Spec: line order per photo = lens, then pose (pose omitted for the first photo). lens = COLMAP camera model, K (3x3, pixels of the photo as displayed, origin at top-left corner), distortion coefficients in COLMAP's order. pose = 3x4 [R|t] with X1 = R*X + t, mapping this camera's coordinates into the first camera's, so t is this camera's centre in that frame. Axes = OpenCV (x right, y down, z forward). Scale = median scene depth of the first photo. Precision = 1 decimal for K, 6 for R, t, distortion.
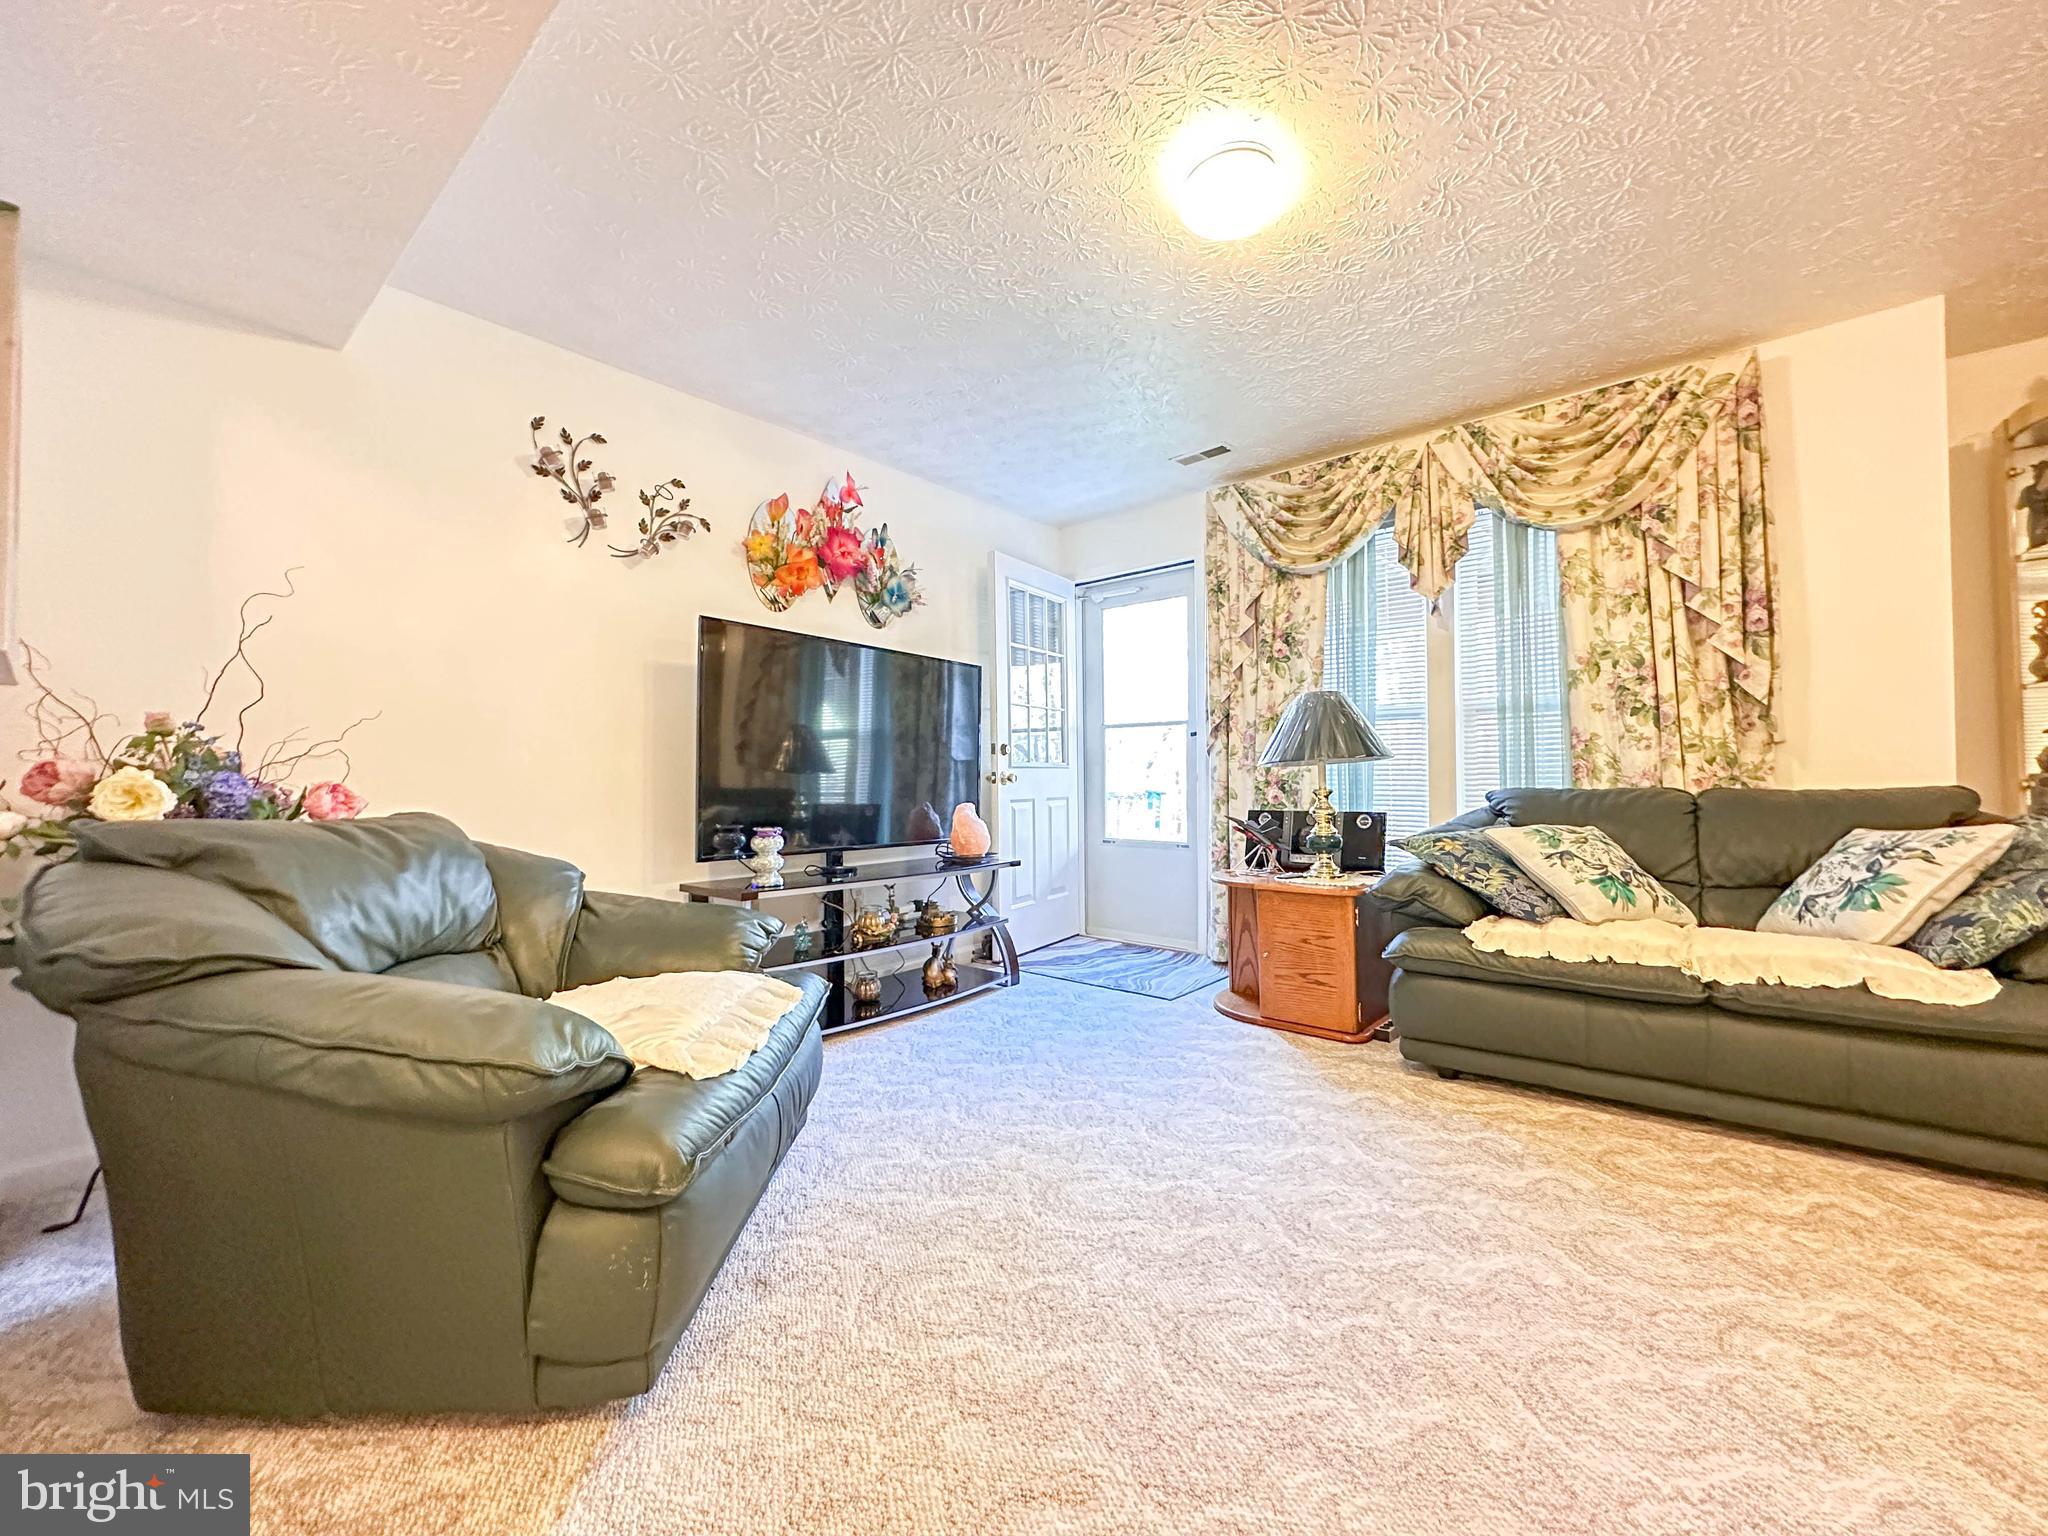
lens RADIAL K [[816.7, 0, 1028.1], [0, 816.7, 764.8], [0, 0, 1]] dist [-0.002386, 0.000193]
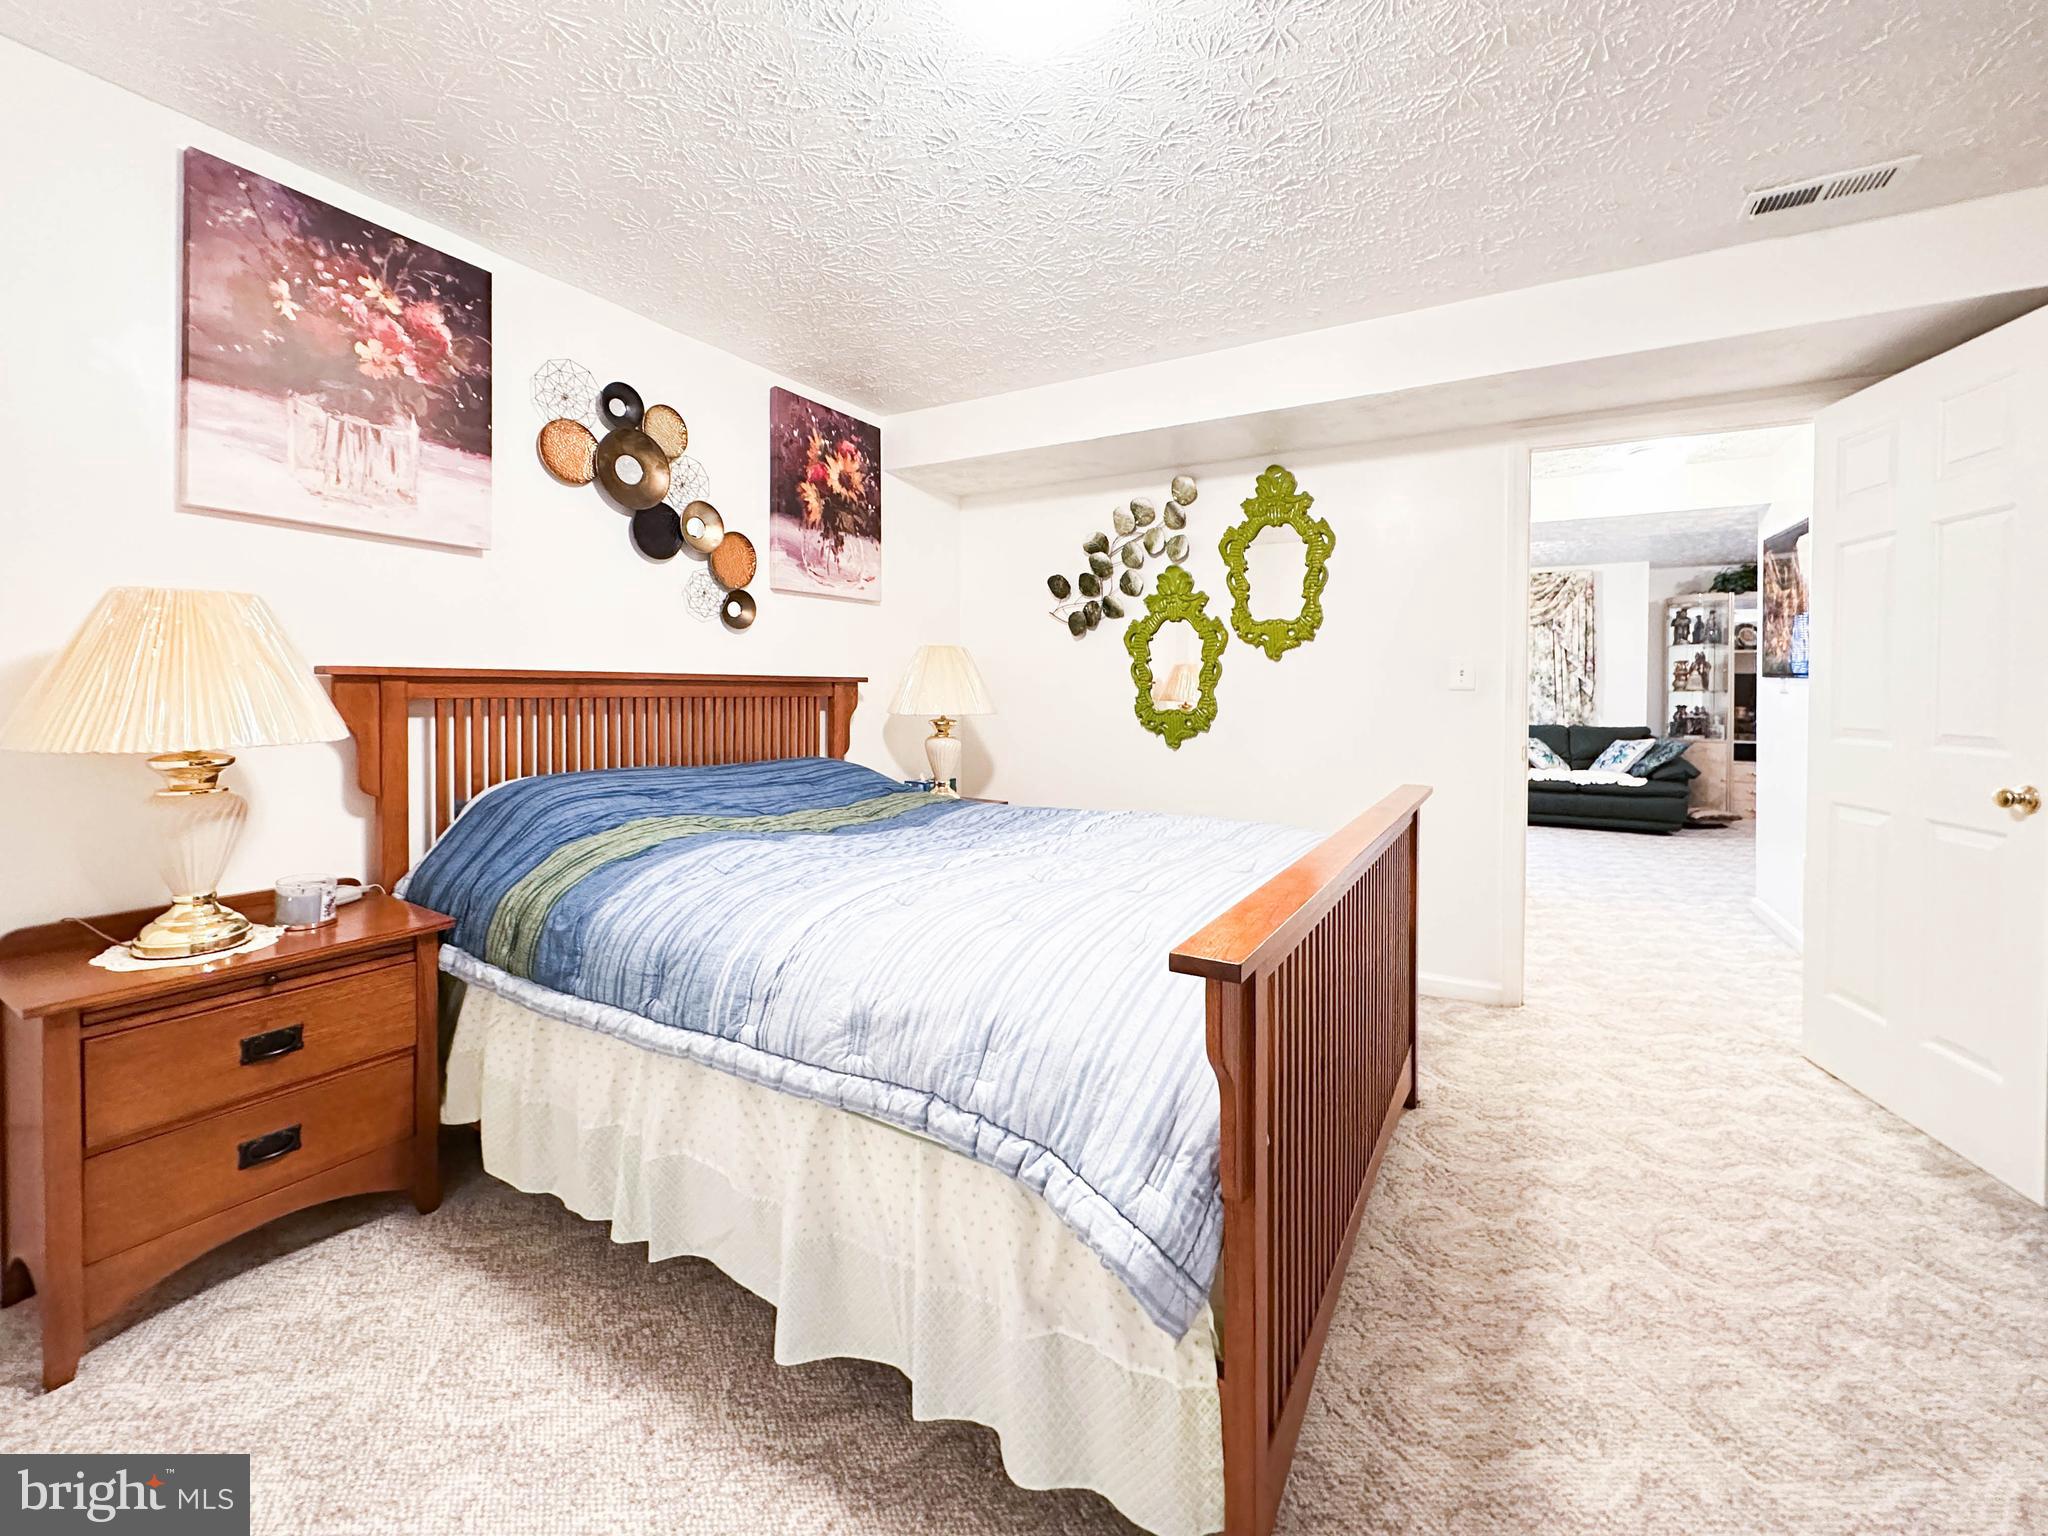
lens RADIAL K [[845.6, 0, 1022.6], [0, 845.6, 690.9], [0, 0, 1]] dist [-0.003759, 0.000265]
pose [[0.983418, 0.020985, 0.180134, -1.493734], [-0.025150, 0.999466, 0.020867, -0.099257], [-0.179600, -0.025051, 0.983421, -1.460144]]
